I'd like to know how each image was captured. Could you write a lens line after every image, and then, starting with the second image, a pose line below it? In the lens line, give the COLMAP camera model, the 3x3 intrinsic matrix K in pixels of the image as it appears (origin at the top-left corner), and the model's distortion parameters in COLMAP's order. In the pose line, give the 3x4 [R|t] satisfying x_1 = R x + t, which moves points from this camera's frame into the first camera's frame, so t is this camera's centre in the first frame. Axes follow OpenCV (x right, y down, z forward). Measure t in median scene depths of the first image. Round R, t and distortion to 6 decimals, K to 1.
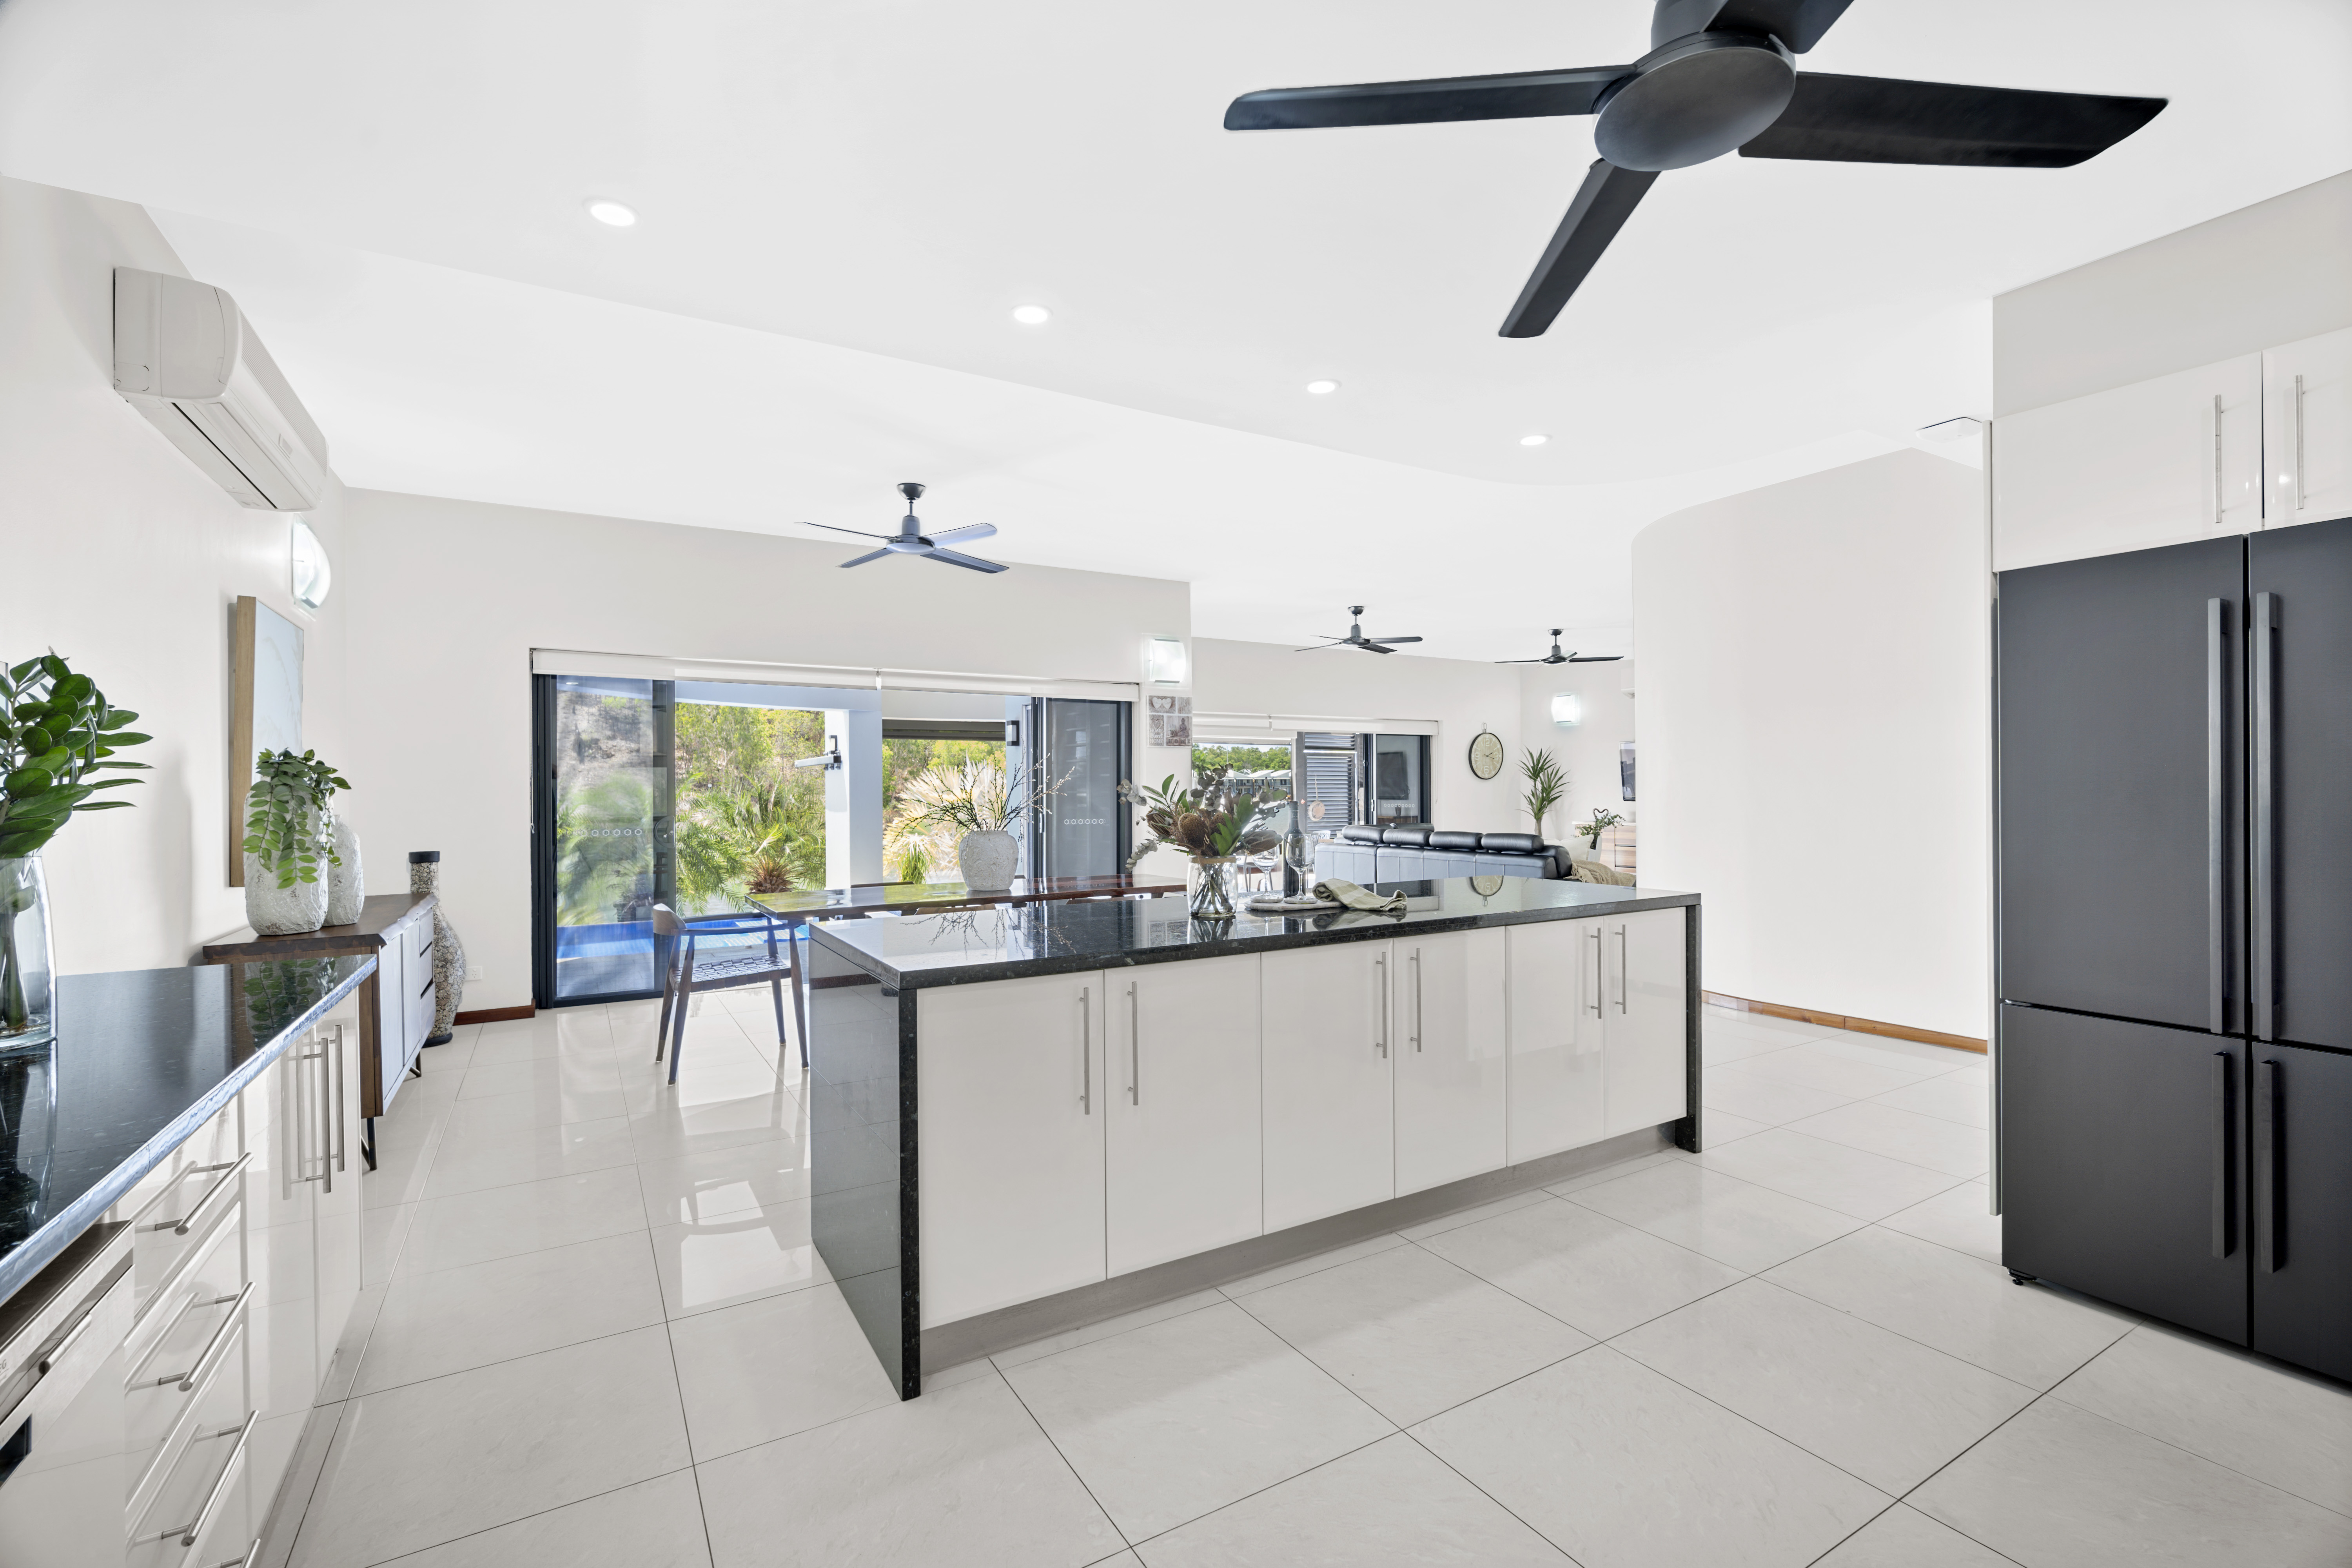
lens RADIAL K [[1040.1, 0, 1182.9], [0, 1040.1, 790.9], [0, 0, 1]] dist [-0.008336, 0.000144]
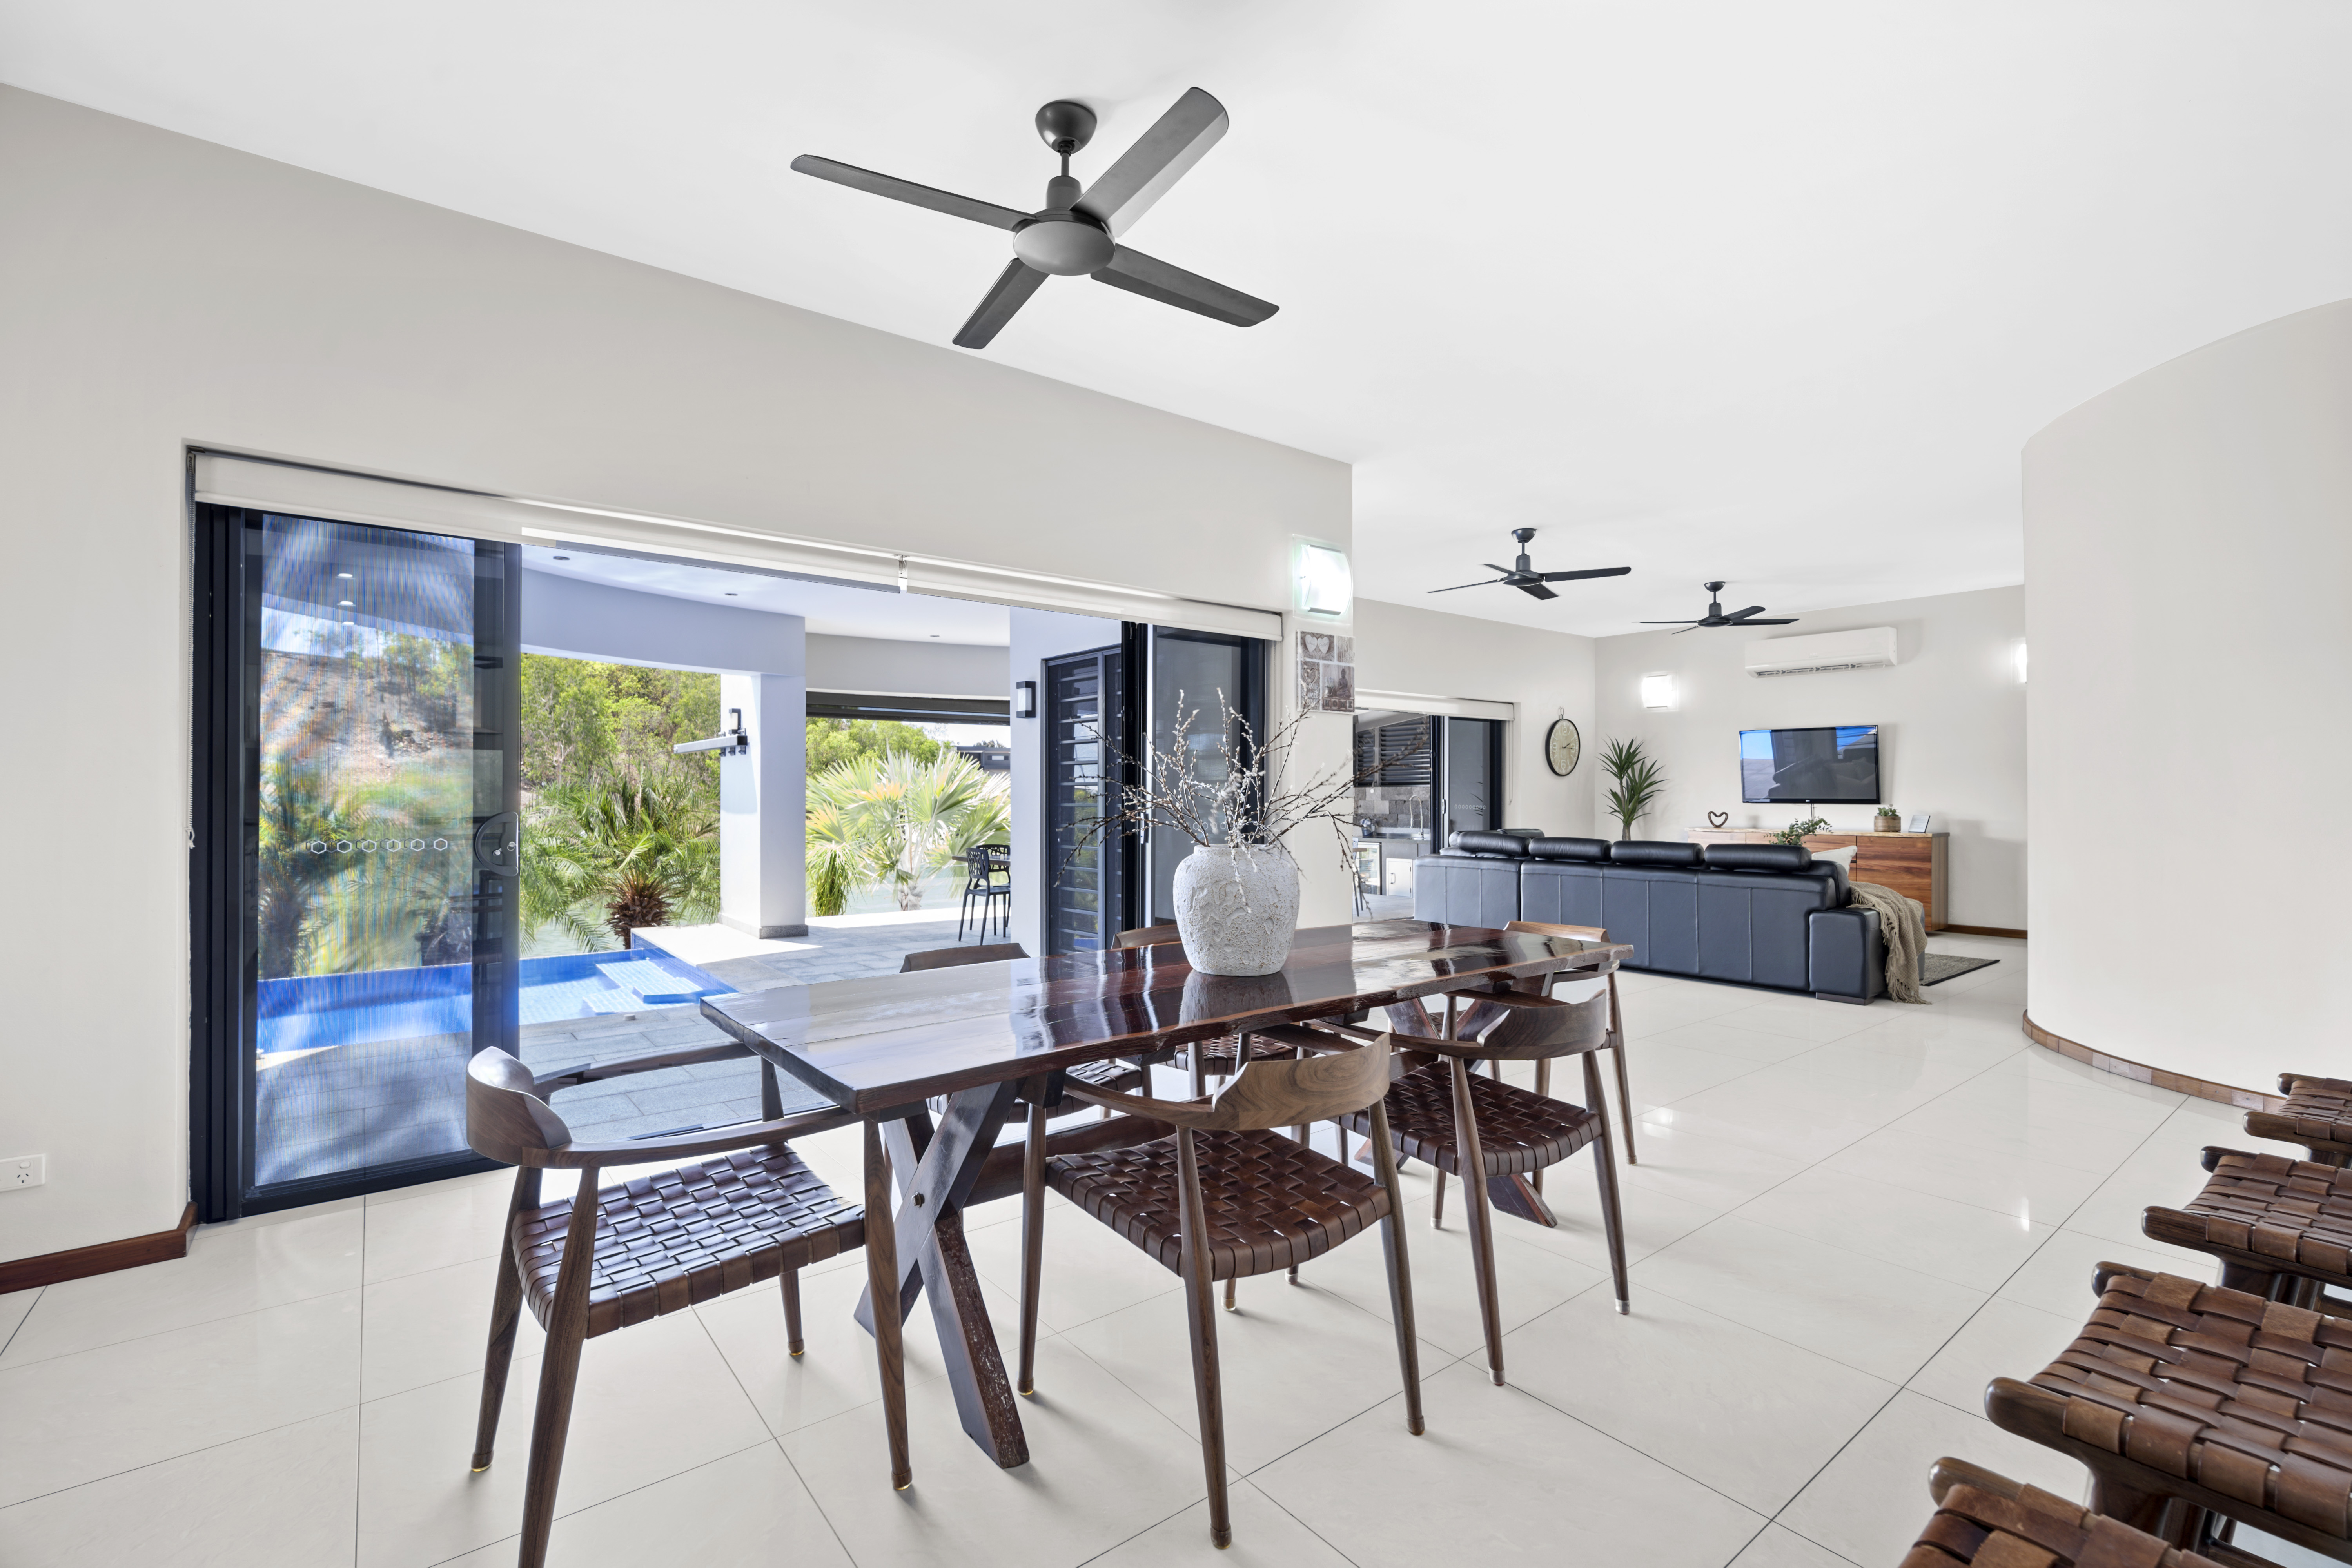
lens RADIAL K [[1040.1, 0, 1173.1], [0, 1040.1, 784.8], [0, 0, 1]] dist [-0.008336, 0.000144]
pose [[0.992783, 0.007699, 0.119674, -0.146249], [-0.006482, 0.999923, -0.010553, 0.008596], [-0.119746, 0.009701, 0.992757, 0.287995]]
